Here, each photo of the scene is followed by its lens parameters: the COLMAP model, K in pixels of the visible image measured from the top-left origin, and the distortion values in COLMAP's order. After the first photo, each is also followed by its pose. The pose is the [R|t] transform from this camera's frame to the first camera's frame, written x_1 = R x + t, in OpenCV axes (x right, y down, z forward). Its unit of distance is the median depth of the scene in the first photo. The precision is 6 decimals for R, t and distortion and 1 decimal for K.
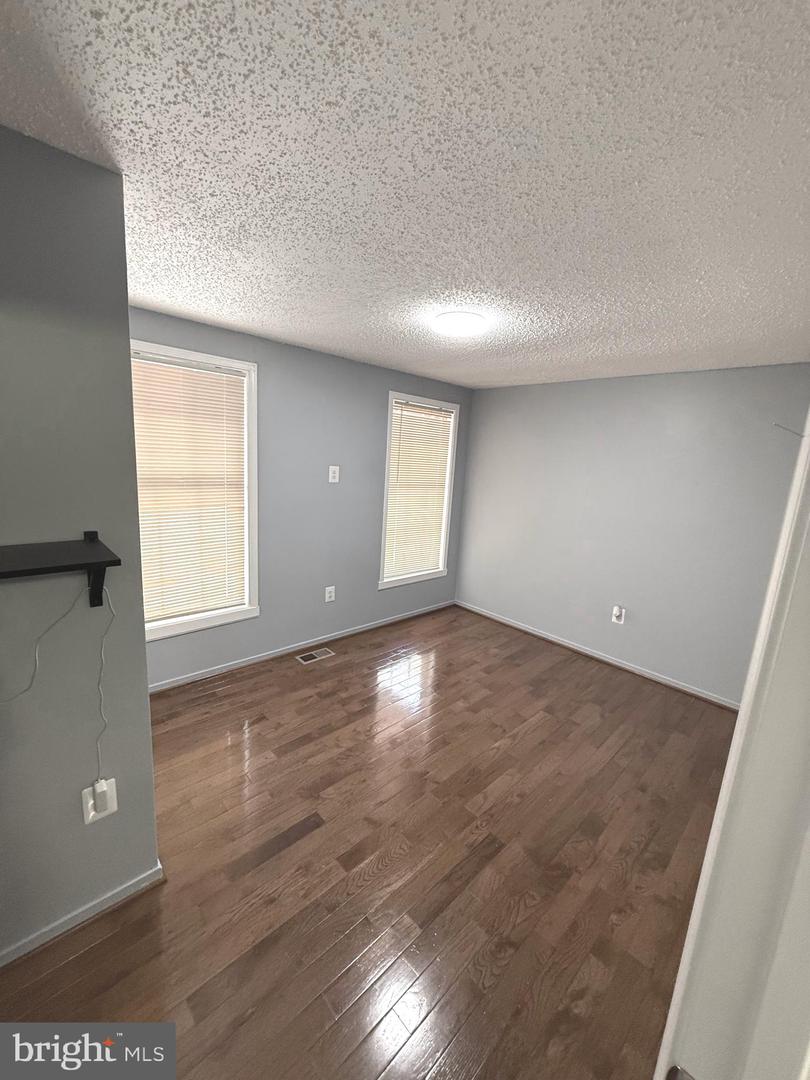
lens RADIAL K [[427.3, 0, 407.0], [0, 427.3, 535.8], [0, 0, 1]] dist [-0.001841, 0.000054]
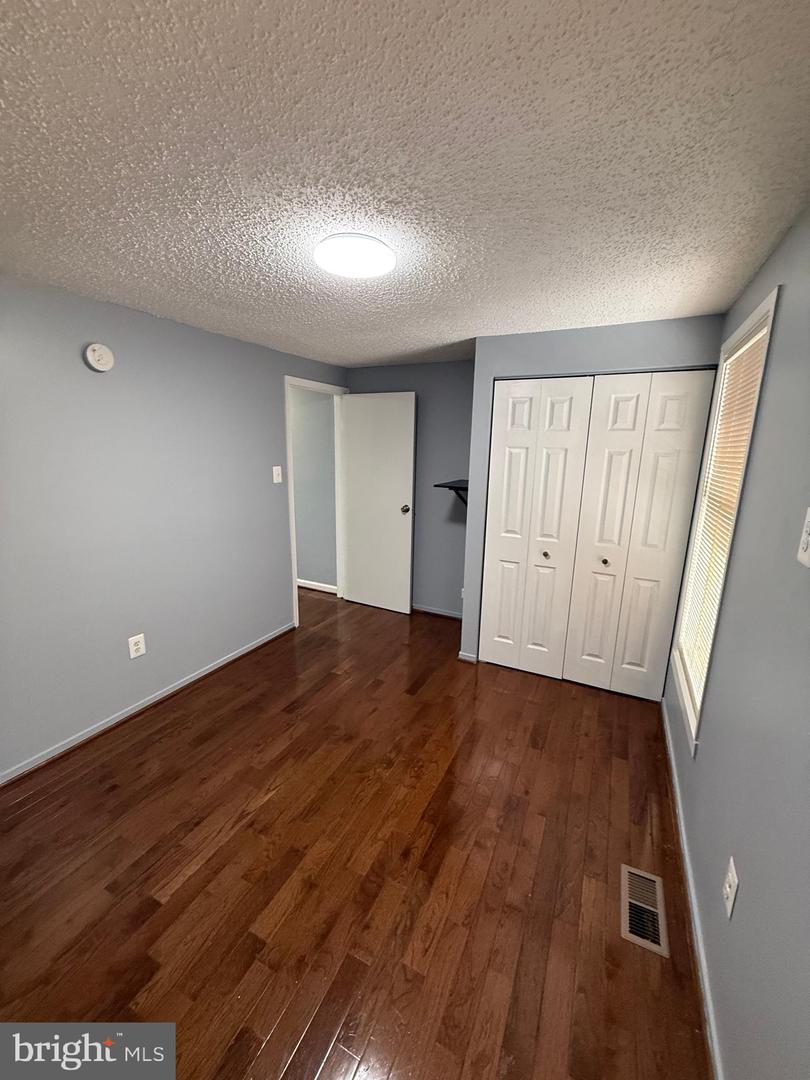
lens RADIAL K [[427.3, 0, 407.0], [0, 427.3, 535.8], [0, 0, 1]] dist [-0.001841, 0.000054]
pose [[-0.936555, -0.012806, -0.350287, 0.332973], [-0.143105, 0.926224, 0.348754, -0.373864], [0.319978, 0.376755, -0.869292, 2.093708]]
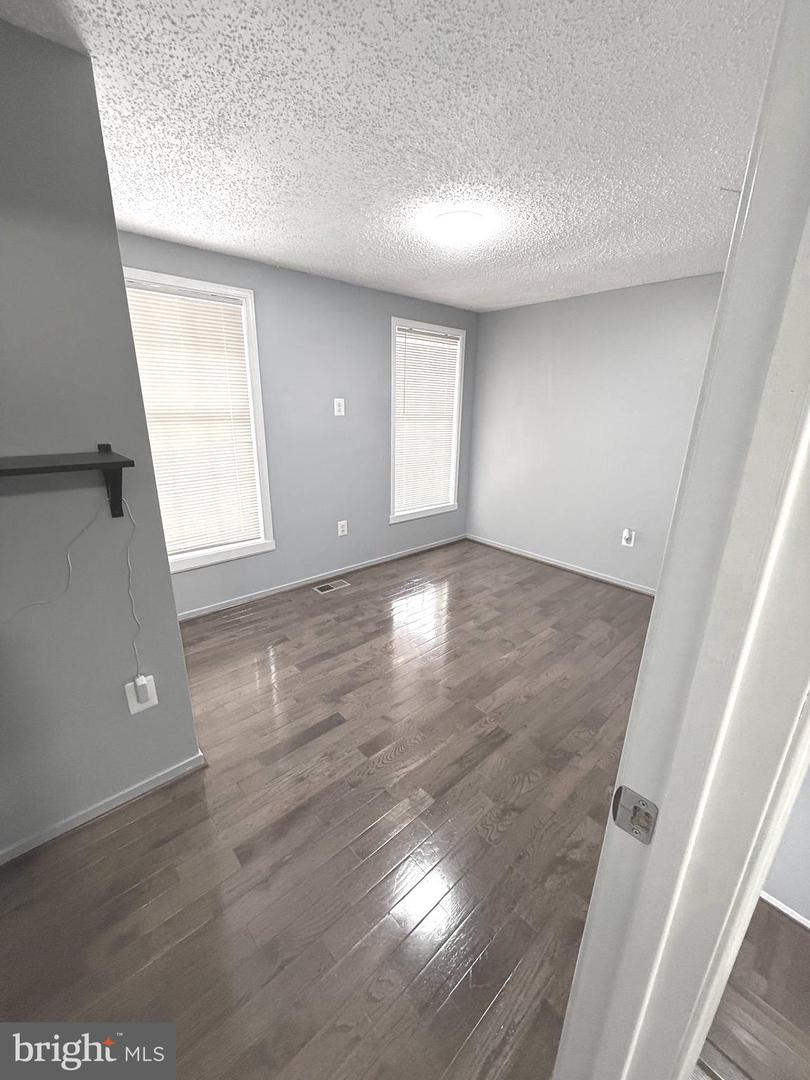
lens RADIAL K [[427.3, 0, 407.0], [0, 427.3, 535.8], [0, 0, 1]] dist [-0.001841, 0.000054]
pose [[0.998682, -0.035978, -0.036597, 0.020974], [0.039950, 0.992639, 0.114332, 0.081704], [0.032215, -0.115643, 0.992768, -0.027651]]
